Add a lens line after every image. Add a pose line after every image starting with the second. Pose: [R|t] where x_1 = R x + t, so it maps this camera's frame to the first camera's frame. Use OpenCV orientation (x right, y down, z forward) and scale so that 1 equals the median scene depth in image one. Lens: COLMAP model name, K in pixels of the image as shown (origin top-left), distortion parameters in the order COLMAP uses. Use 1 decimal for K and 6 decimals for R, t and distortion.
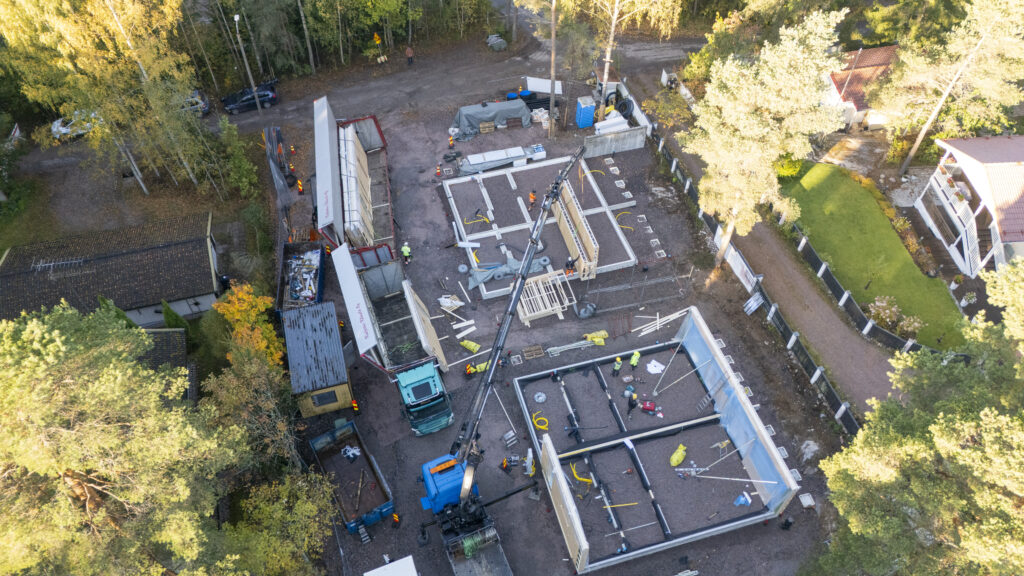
lens RADIAL K [[747.9, 0, 513.2], [0, 747.9, 290.3], [0, 0, 1]] dist [0.083913, -0.076572]
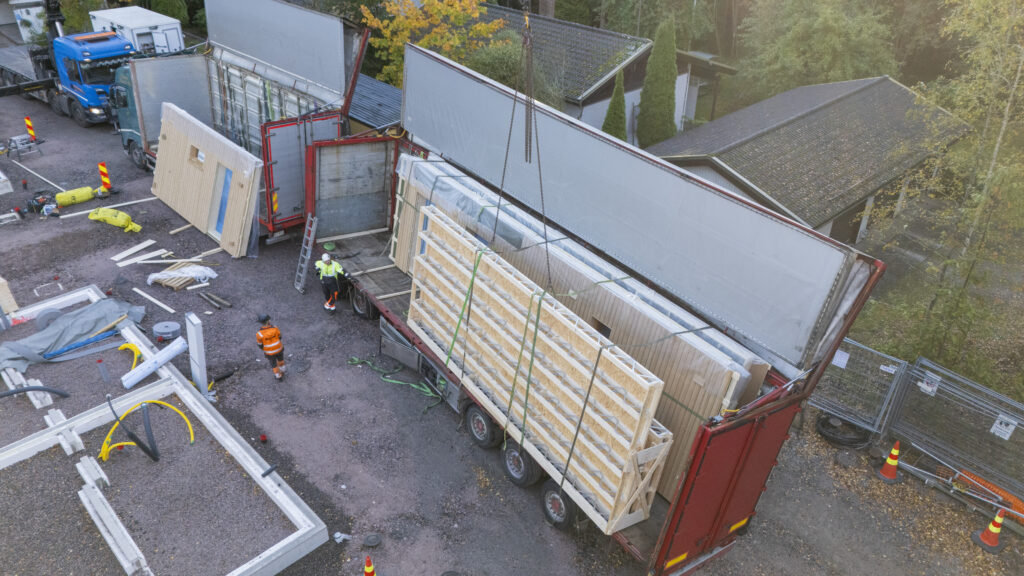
lens RADIAL K [[747.9, 0, 513.2], [0, 747.9, 290.3], [0, 0, 1]] dist [0.083913, -0.076572]
pose [[-0.889707, 0.227241, -0.395958, -0.068257], [-0.363736, 0.171302, 0.915616, -0.399111], [0.275894, 0.958654, -0.069753, 0.950257]]
